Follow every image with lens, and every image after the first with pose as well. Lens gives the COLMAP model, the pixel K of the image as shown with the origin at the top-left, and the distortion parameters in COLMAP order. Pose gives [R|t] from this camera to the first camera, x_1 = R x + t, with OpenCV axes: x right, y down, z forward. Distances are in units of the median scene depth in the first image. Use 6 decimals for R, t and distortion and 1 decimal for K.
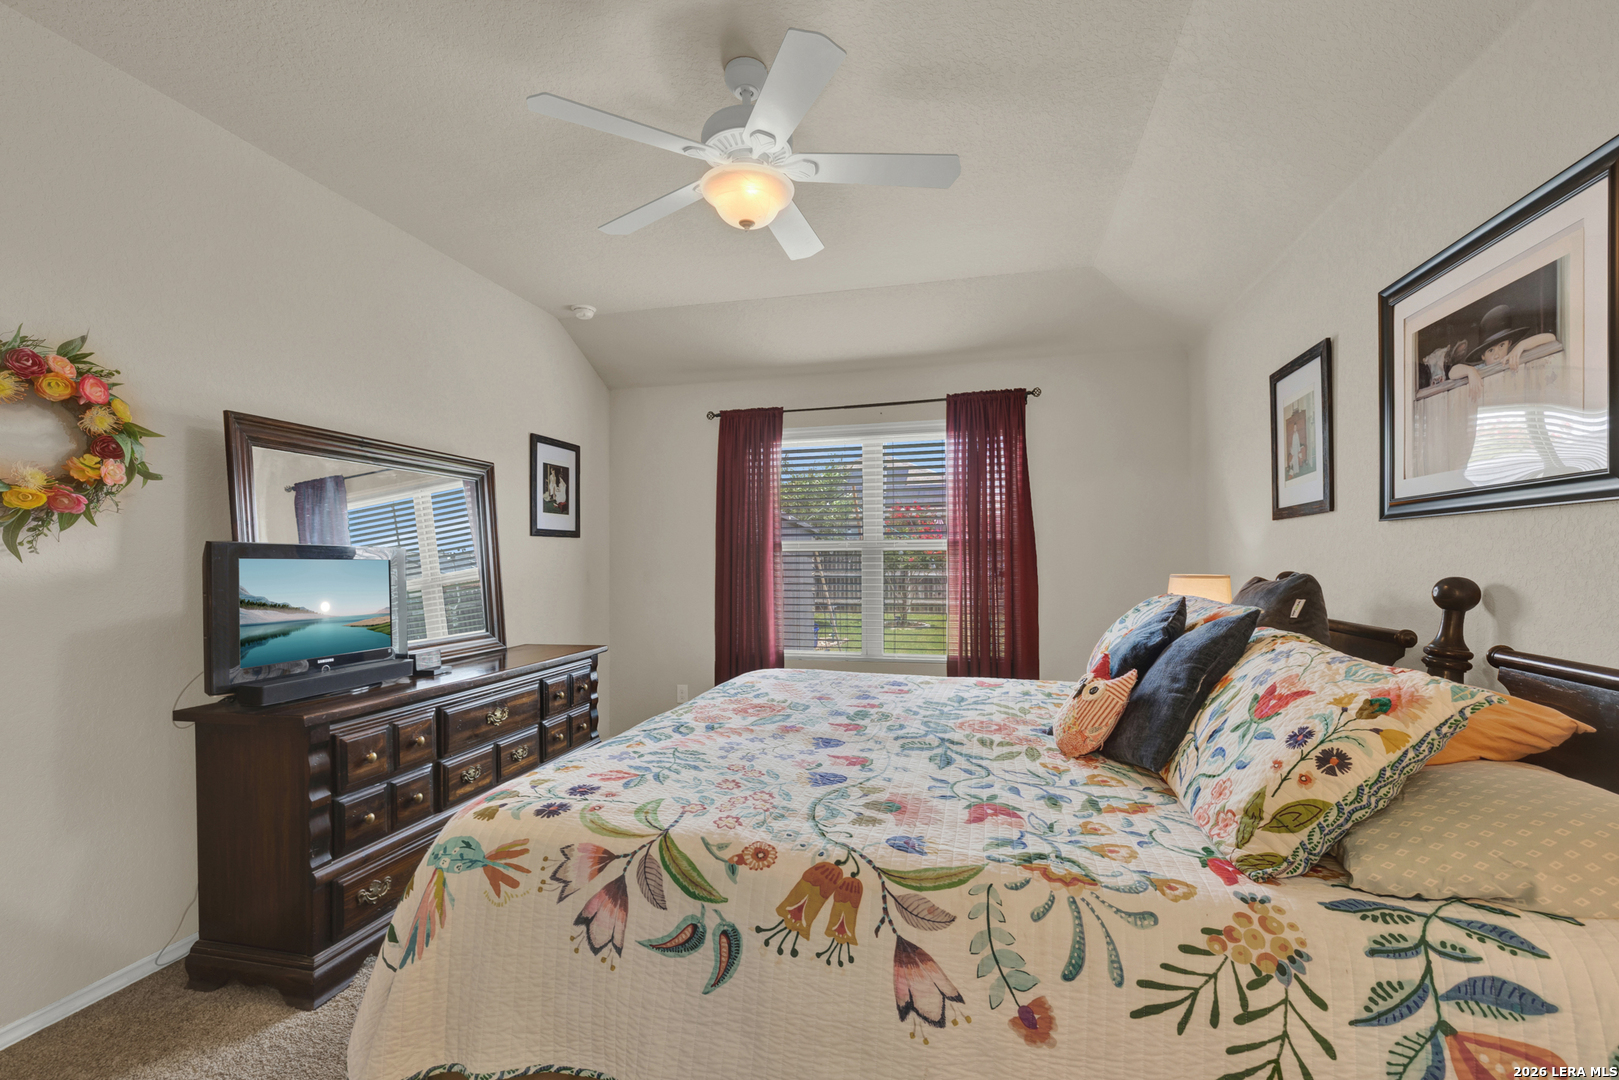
lens RADIAL K [[700.2, 0, 791.0], [0, 700.2, 577.1], [0, 0, 1]] dist [-0.000008, 0.002285]
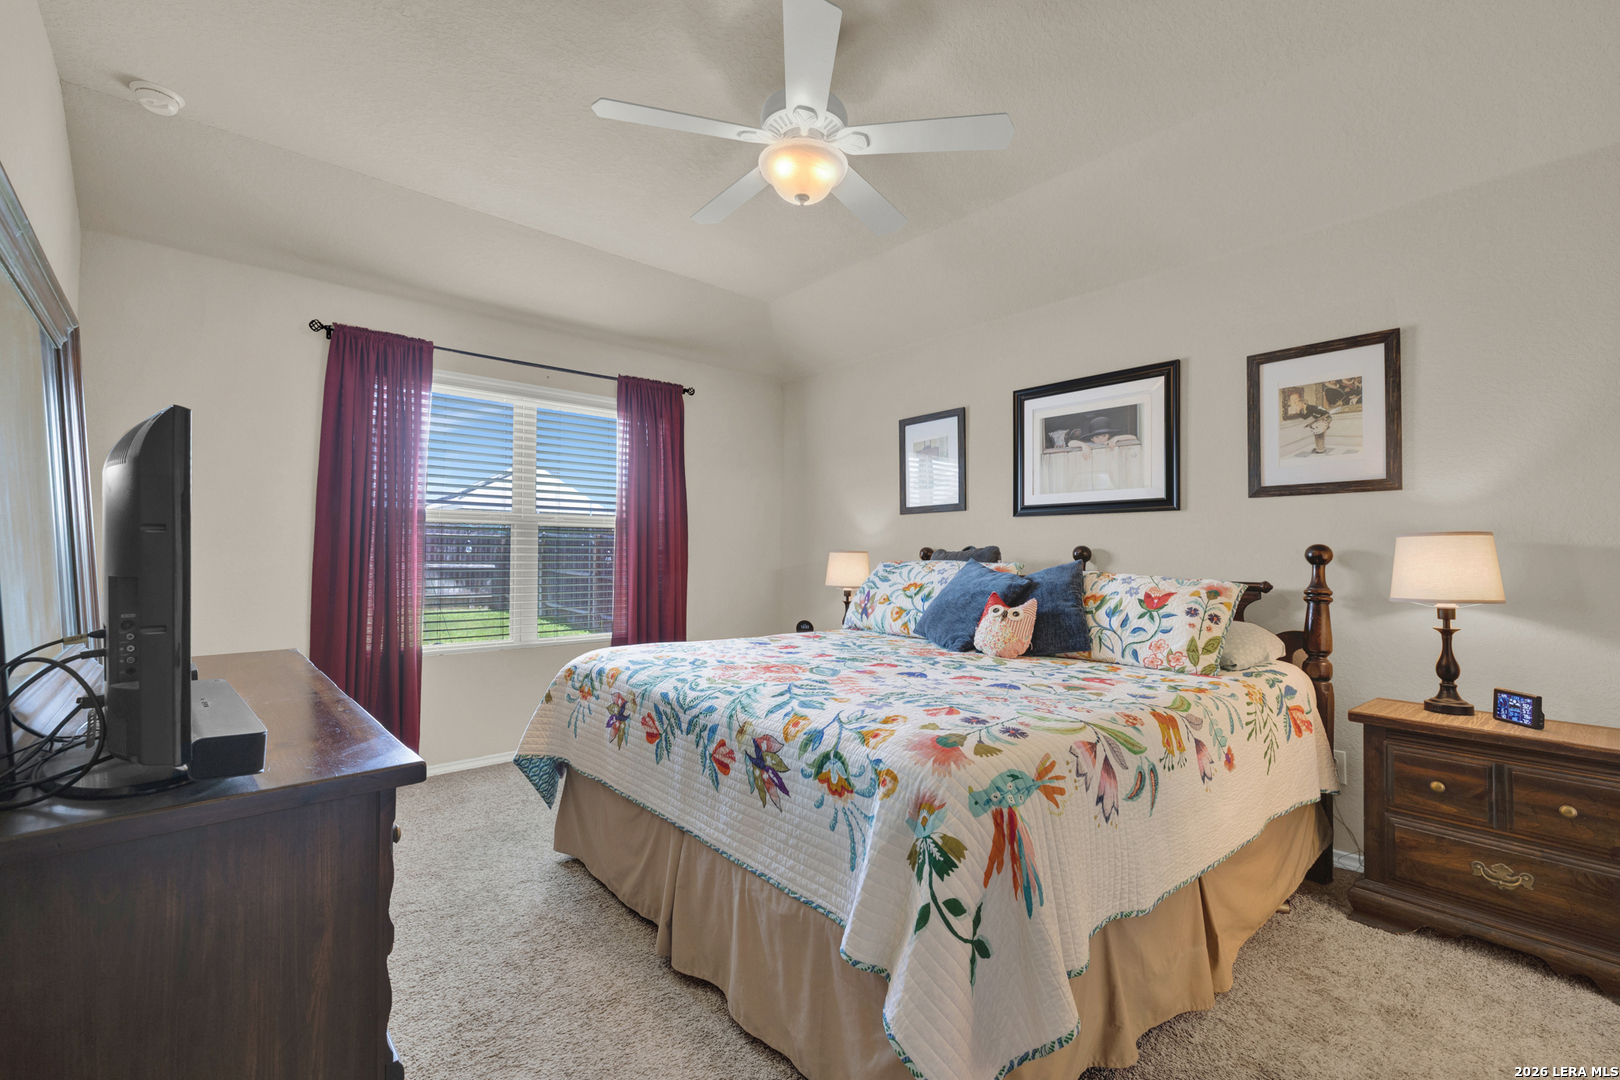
lens RADIAL K [[700.6, 0, 810.5], [0, 700.6, 553.9], [0, 0, 1]] dist [-0.000008, 0.002285]
pose [[0.559842, 0.013097, 0.828496, -1.314136], [0.009479, 0.999708, -0.022208, 0.068950], [-0.828545, 0.020286, 0.559554, 0.595070]]
